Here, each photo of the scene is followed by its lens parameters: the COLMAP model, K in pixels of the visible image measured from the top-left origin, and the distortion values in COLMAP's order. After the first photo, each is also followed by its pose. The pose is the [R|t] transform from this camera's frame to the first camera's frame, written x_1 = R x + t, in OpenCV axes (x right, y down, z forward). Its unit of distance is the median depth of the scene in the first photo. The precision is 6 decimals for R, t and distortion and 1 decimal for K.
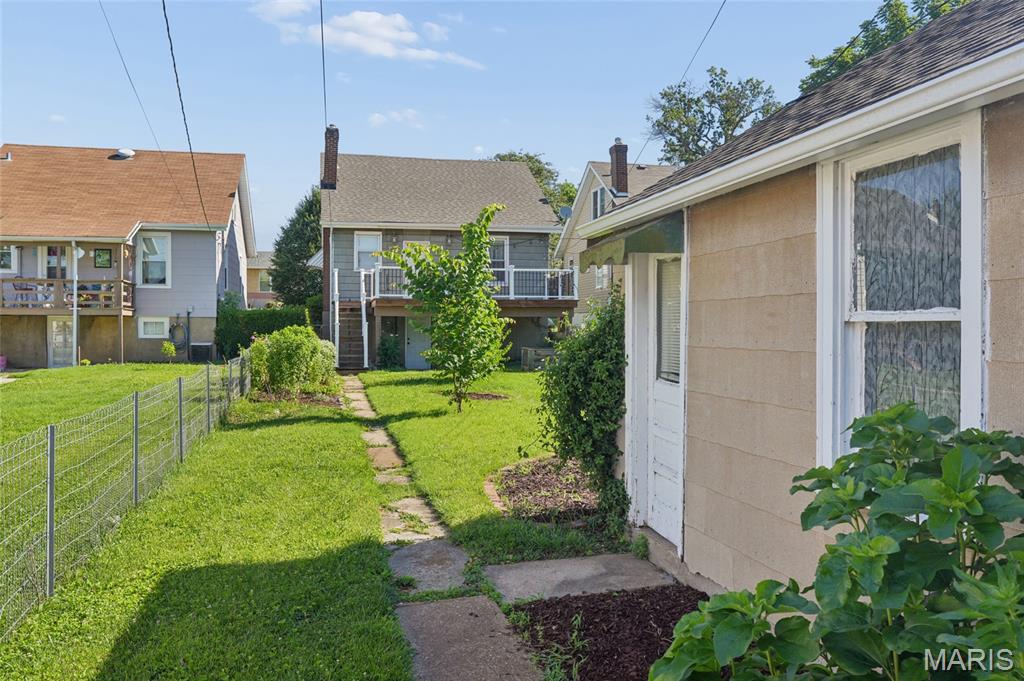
lens RADIAL K [[834.5, 0, 511.4], [0, 834.5, 334.5], [0, 0, 1]] dist [0.009229, 0.003086]
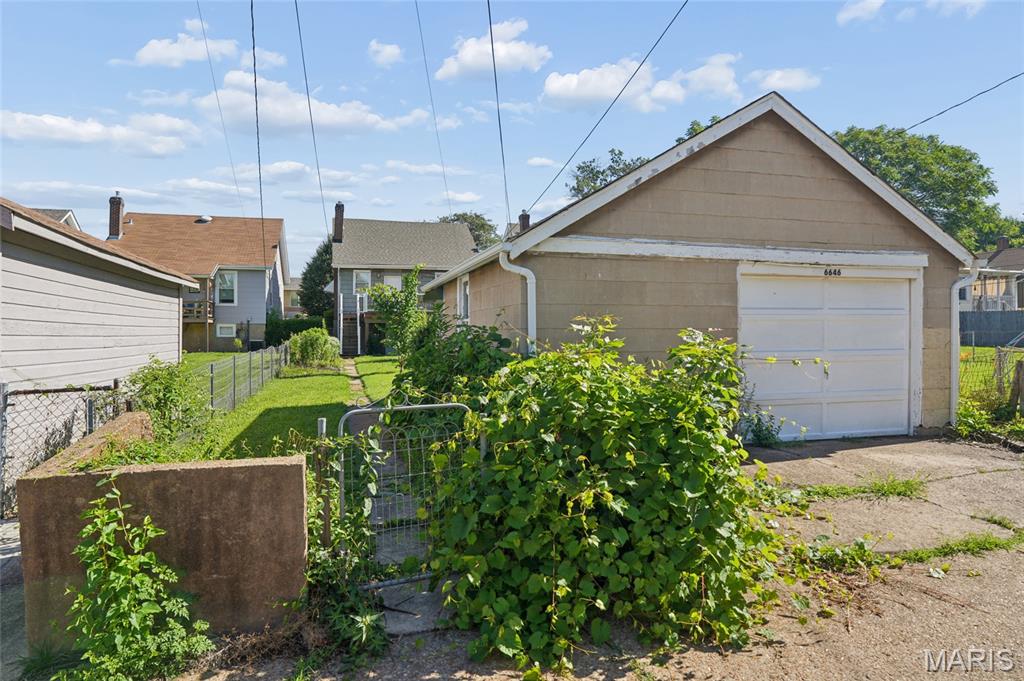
lens RADIAL K [[623.0, 0, 511.1], [0, 623.0, 335.8], [0, 0, 1]] dist [-0.005639, 0.000036]
pose [[0.998793, -0.001846, 0.049089, 0.056656], [0.001978, 0.999995, -0.002638, 0.006443], [-0.049084, 0.002732, 0.998791, -0.210419]]
